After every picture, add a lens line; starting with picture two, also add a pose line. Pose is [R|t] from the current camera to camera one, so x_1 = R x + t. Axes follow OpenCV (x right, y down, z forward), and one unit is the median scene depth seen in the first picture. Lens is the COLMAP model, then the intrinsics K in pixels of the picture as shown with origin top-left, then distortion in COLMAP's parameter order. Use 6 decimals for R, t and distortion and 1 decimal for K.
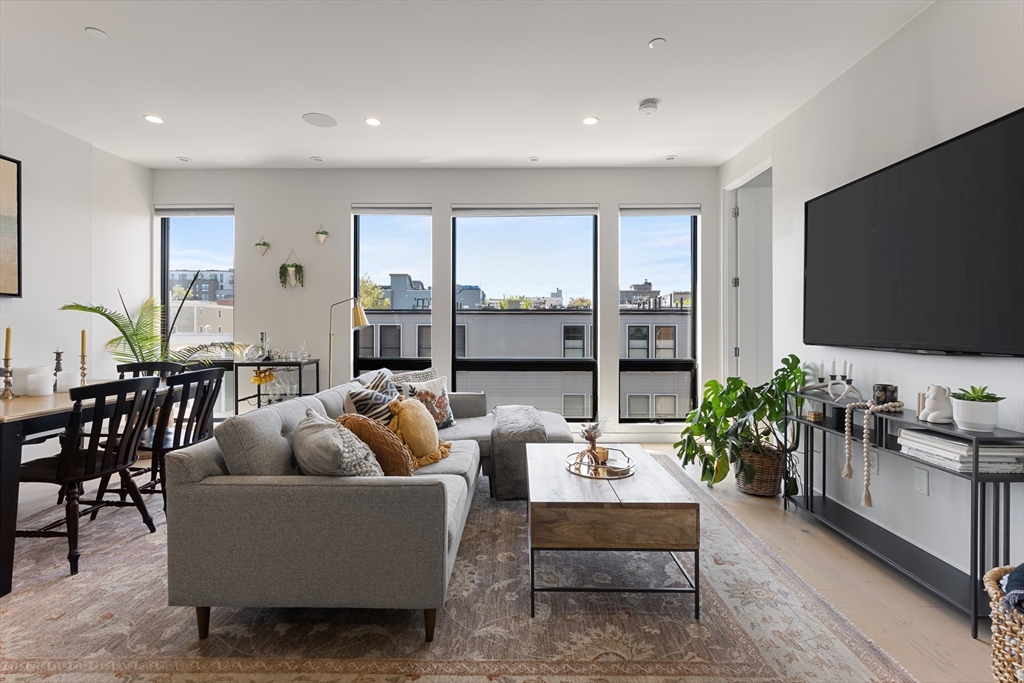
lens RADIAL K [[463.0, 0, 506.5], [0, 463.0, 332.6], [0, 0, 1]] dist [0.007455, -0.000373]
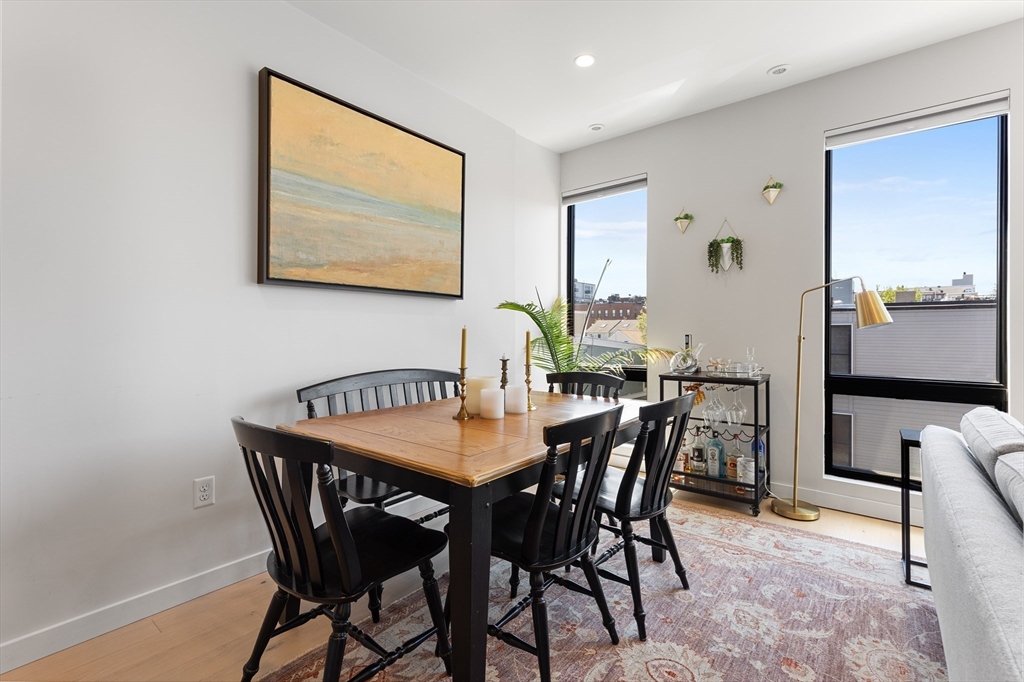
lens RADIAL K [[463.0, 0, 514.4], [0, 463.0, 321.8], [0, 0, 1]] dist [0.007455, -0.000373]
pose [[0.792355, -0.010953, -0.609961, -0.409056], [-0.004819, 0.999695, -0.024212, -0.001796], [0.610041, 0.022123, 0.792061, 0.339029]]
